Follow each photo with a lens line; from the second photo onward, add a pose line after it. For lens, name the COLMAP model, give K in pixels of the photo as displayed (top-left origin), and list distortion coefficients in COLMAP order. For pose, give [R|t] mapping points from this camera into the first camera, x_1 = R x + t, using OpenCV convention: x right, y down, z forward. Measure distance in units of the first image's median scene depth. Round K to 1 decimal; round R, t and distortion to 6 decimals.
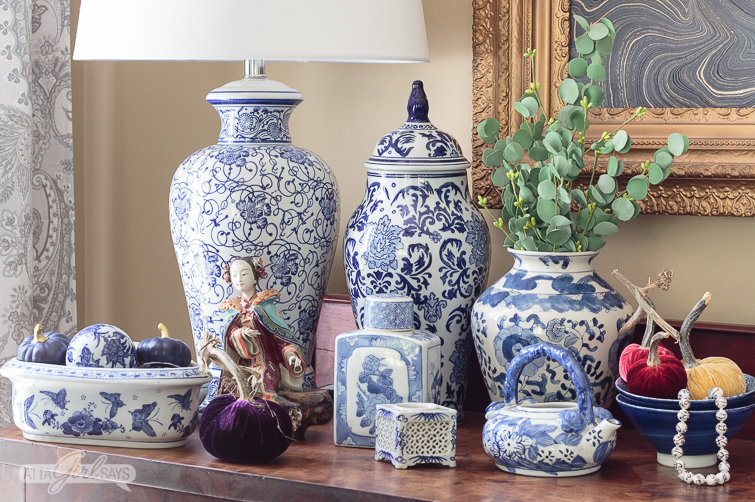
lens RADIAL K [[1911.1, 0, 376.4], [0, 1911.1, 251.9], [0, 0, 1]] dist [-0.032421, 0.000000]
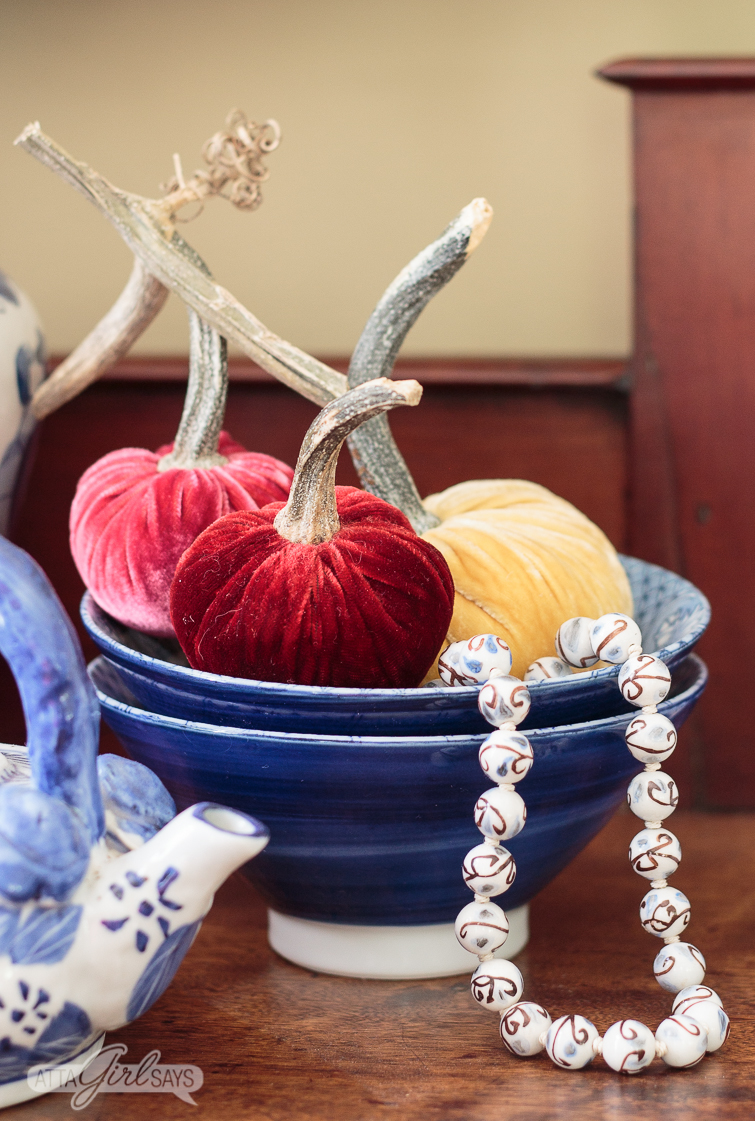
lens RADIAL K [[3429.9, 0, 374.7], [0, 3429.9, 556.8], [0, 0, 1]] dist [-0.085060, 0.000000]
pose [[0.878914, -0.077943, 0.470569, -0.031501], [0.044578, 0.995663, 0.081655, 0.028518], [-0.474893, -0.050790, 0.878577, 0.621249]]
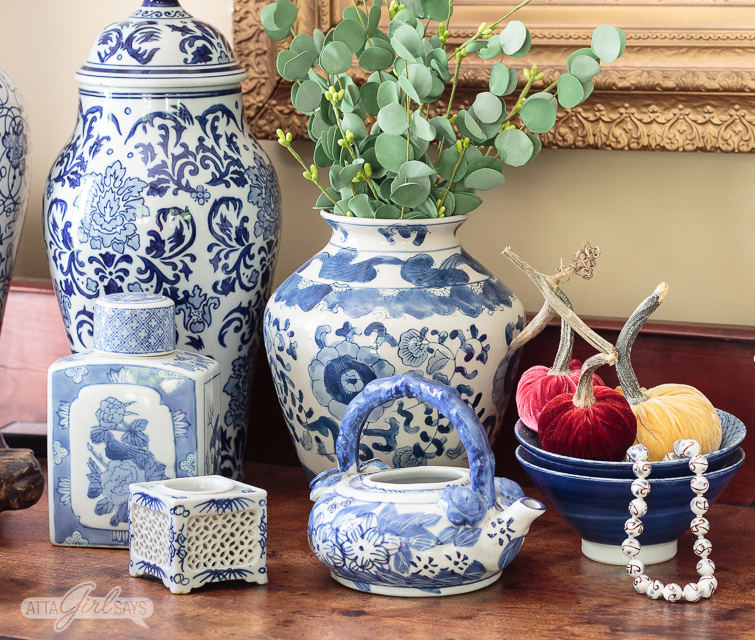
lens RADIAL K [[2370.1, 0, 379.4], [0, 2370.1, 320.4], [0, 0, 1]] dist [-0.074744, 0.000000]
pose [[0.982375, -0.034330, 0.183739, -0.056524], [0.019698, 0.996530, 0.080872, -0.029614], [-0.185877, -0.075827, 0.979643, 0.252961]]
